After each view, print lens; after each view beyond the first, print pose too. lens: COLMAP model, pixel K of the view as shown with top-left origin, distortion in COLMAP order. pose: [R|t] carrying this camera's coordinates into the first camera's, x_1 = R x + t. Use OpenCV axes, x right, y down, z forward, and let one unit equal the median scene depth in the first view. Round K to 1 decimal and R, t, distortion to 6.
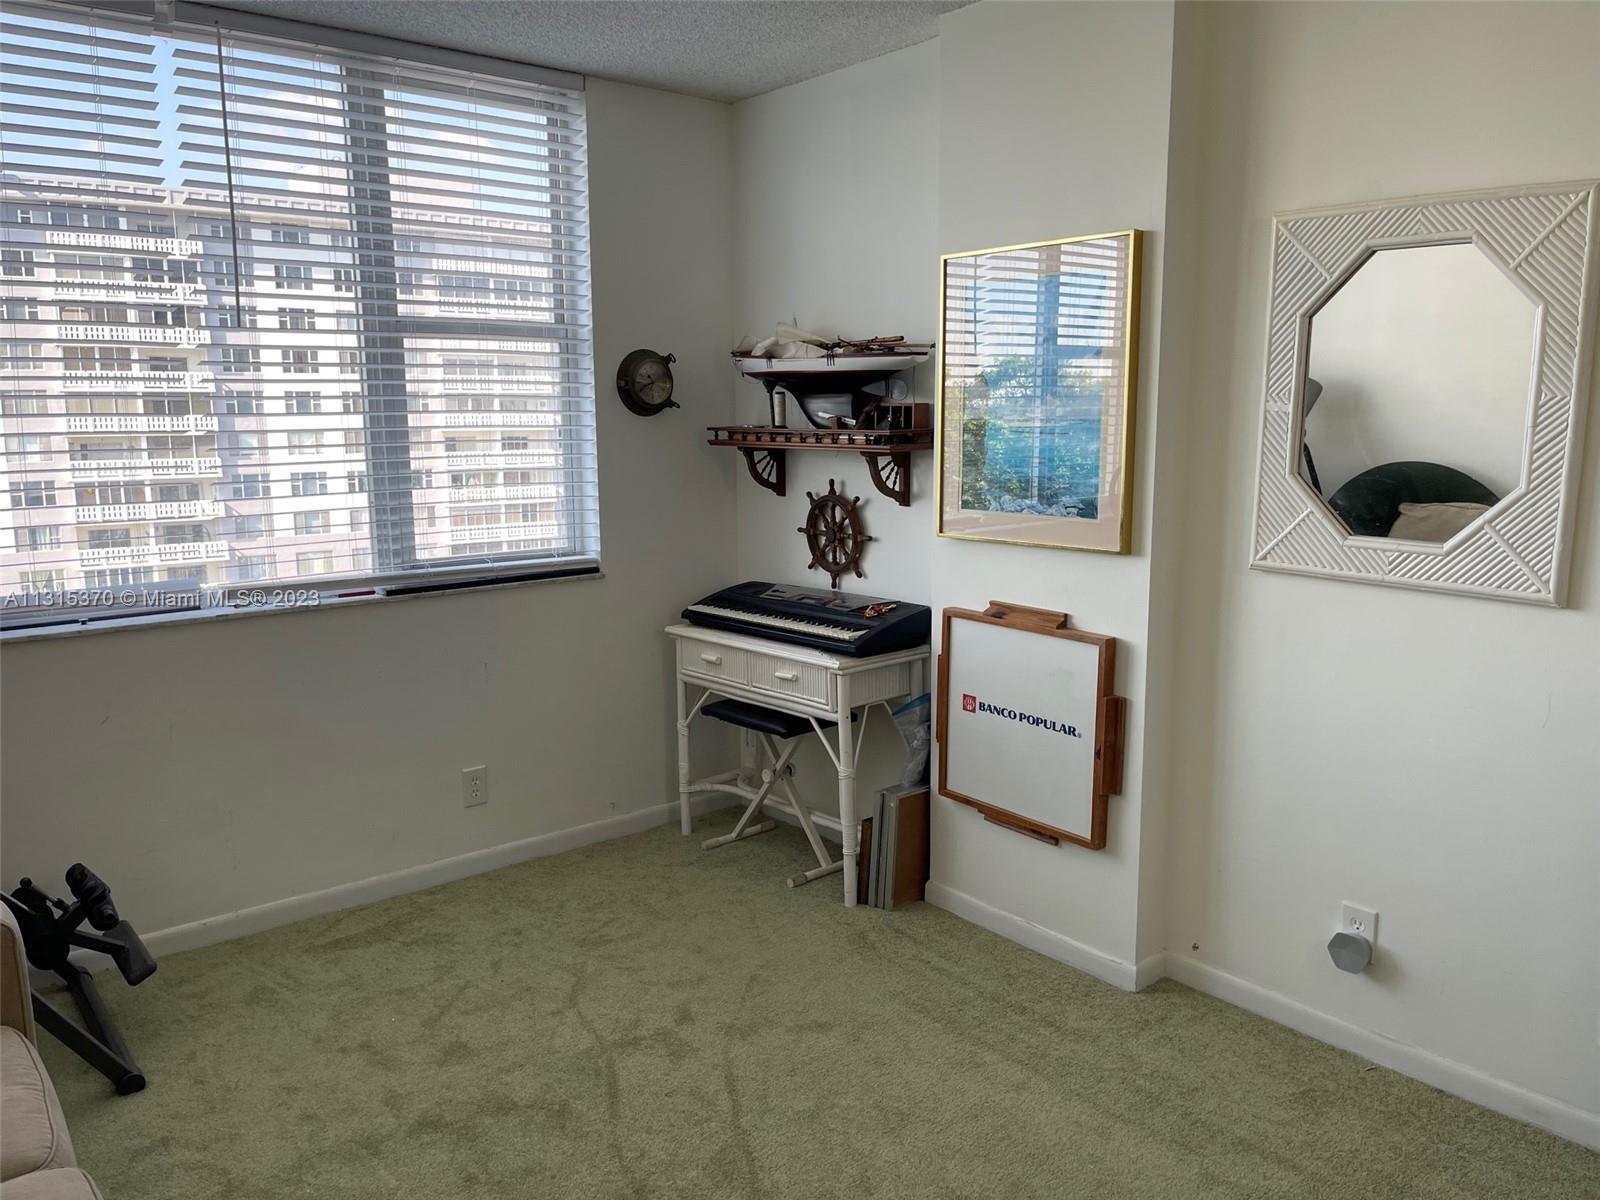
lens RADIAL K [[1209.7, 0, 803.9], [0, 1209.7, 590.9], [0, 0, 1]] dist [0.064648, -0.078193]
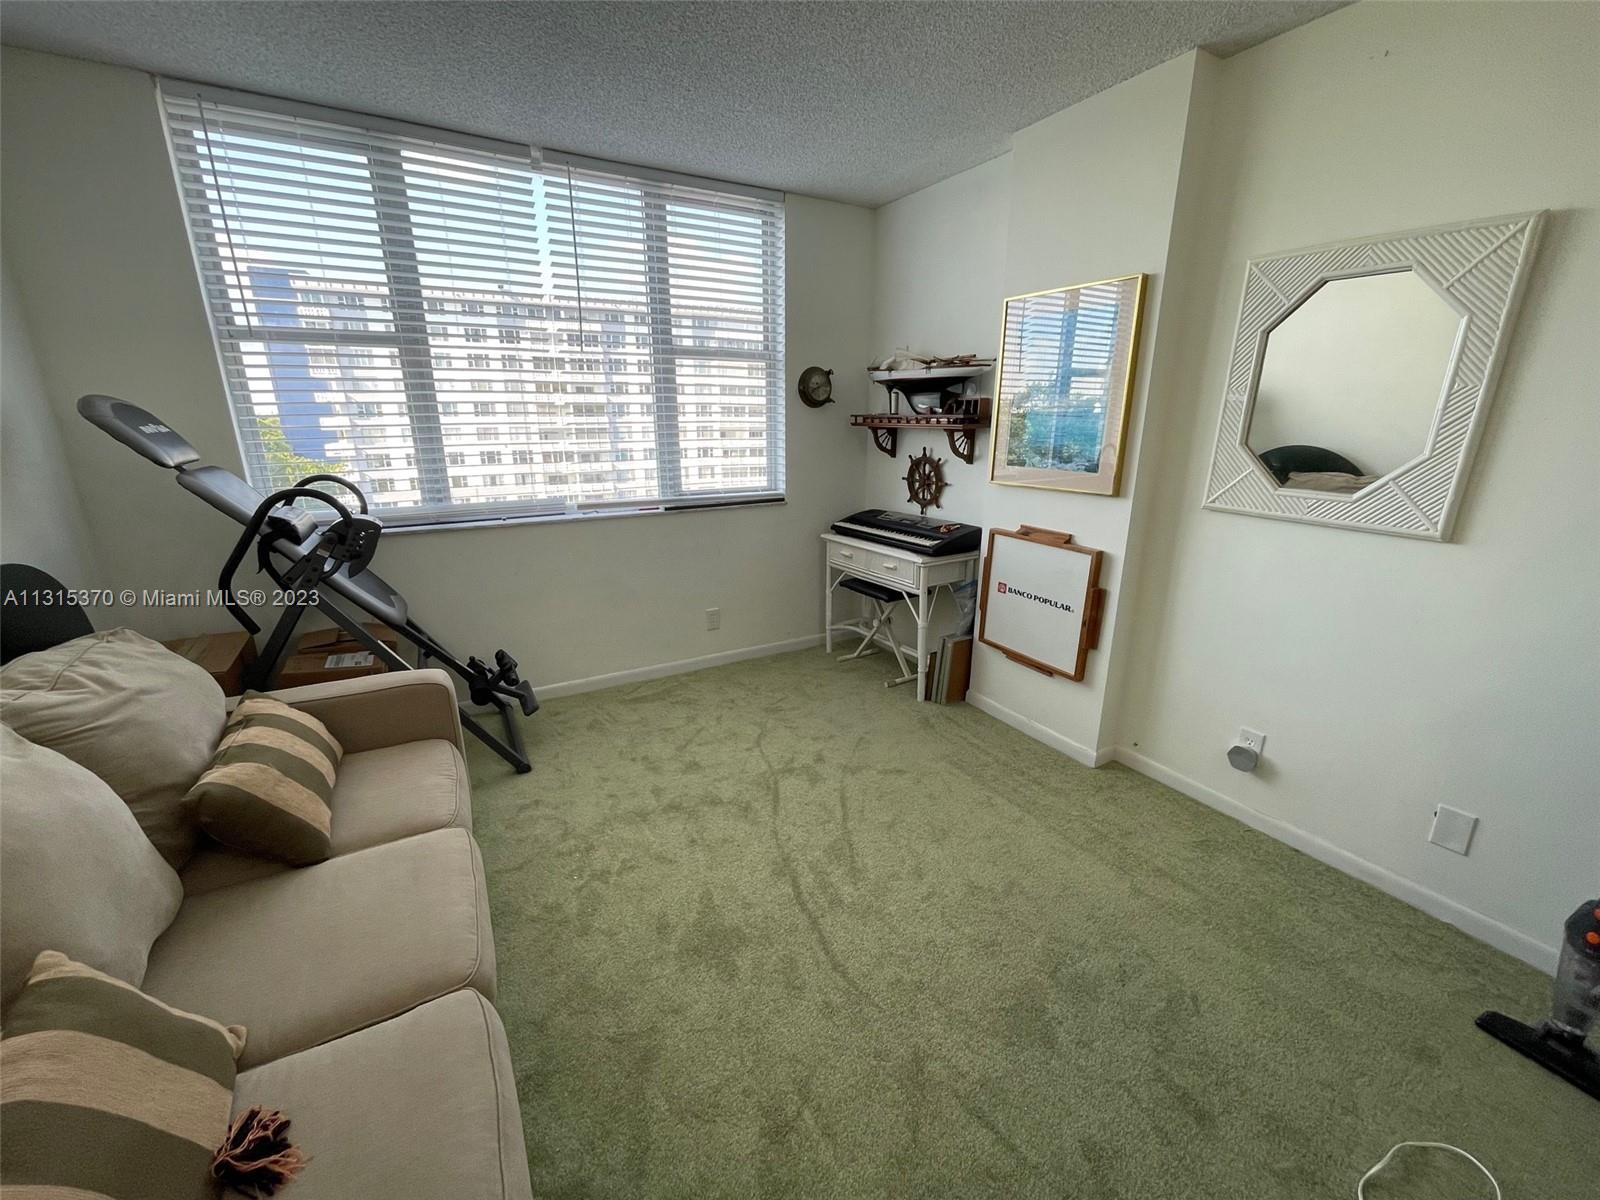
lens RADIAL K [[644.2, 0, 798.4], [0, 644.2, 607.5], [0, 0, 1]] dist [-0.002742, 0.000387]
pose [[0.985765, 0.053756, -0.159301, 0.006440], [-0.030814, 0.989223, 0.143135, 0.004190], [0.165279, -0.136189, 0.976799, 0.116371]]
